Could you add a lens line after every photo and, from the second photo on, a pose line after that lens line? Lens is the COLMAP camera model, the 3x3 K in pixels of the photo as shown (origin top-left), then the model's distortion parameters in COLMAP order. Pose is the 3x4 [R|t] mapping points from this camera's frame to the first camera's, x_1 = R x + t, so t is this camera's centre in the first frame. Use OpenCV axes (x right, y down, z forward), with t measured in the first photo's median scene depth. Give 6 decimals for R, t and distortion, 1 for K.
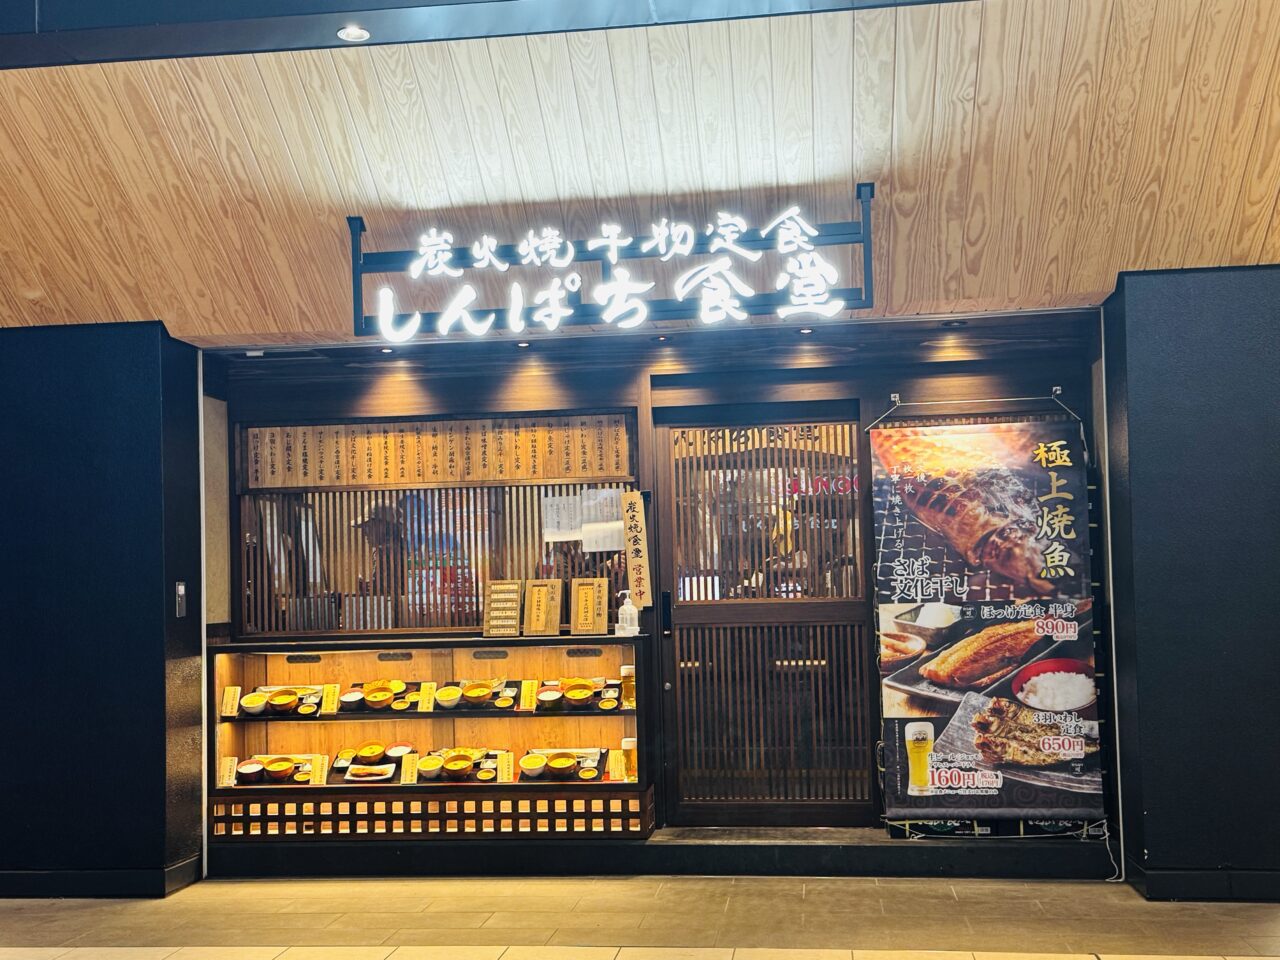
lens RADIAL K [[1290.0, 0, 635.0], [0, 1290.0, 483.4], [0, 0, 1]] dist [0.012467, 0.000000]
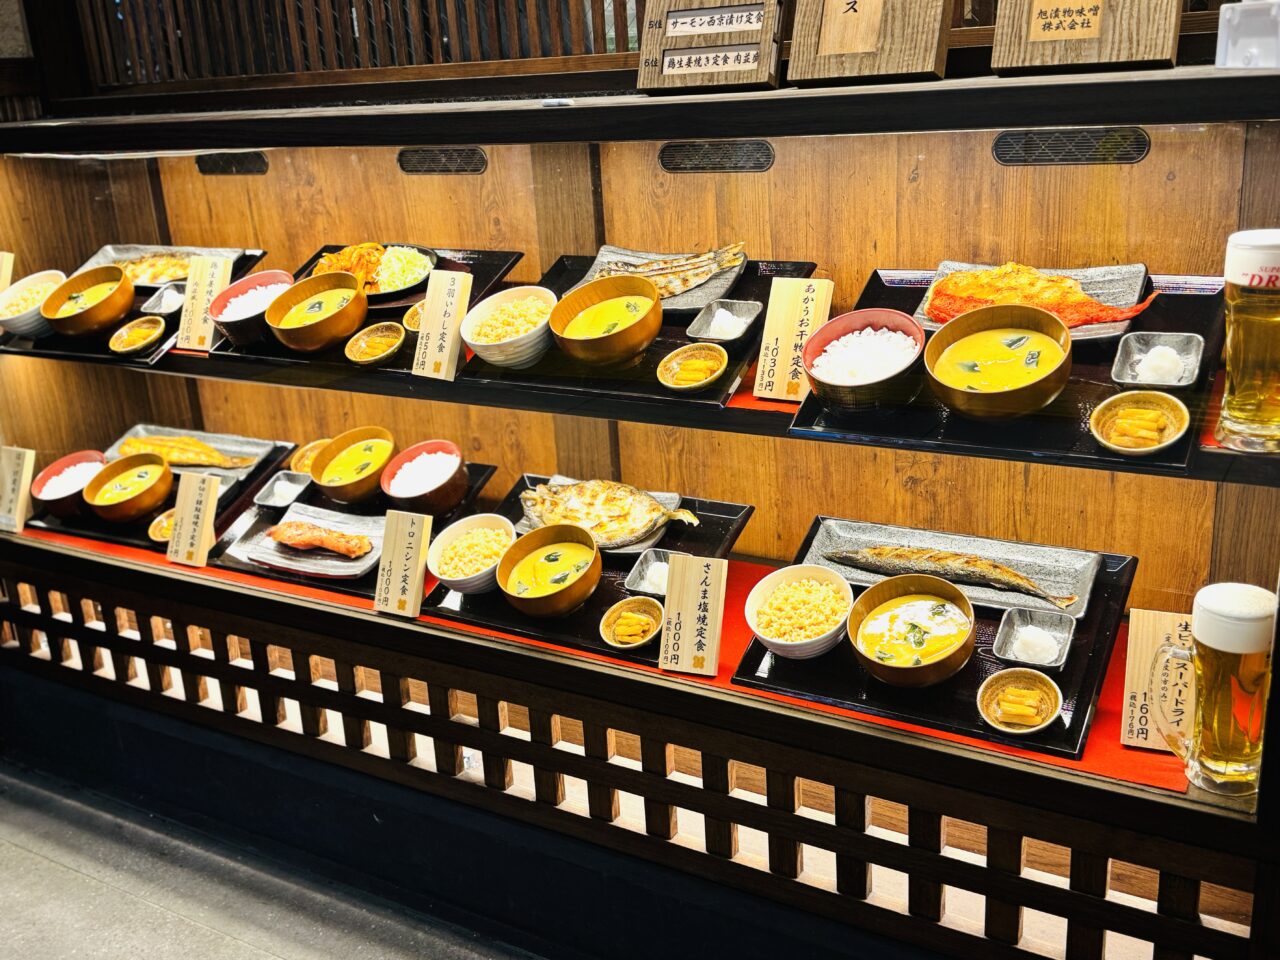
lens RADIAL K [[1290.0, 0, 643.3], [0, 1290.0, 489.7], [0, 0, 1]] dist [0.012467, 0.000000]
pose [[0.910786, 0.102743, -0.399891, -0.009142], [0.067464, 0.918492, 0.389641, 0.093399], [0.407330, -0.381858, 0.829619, 0.768361]]
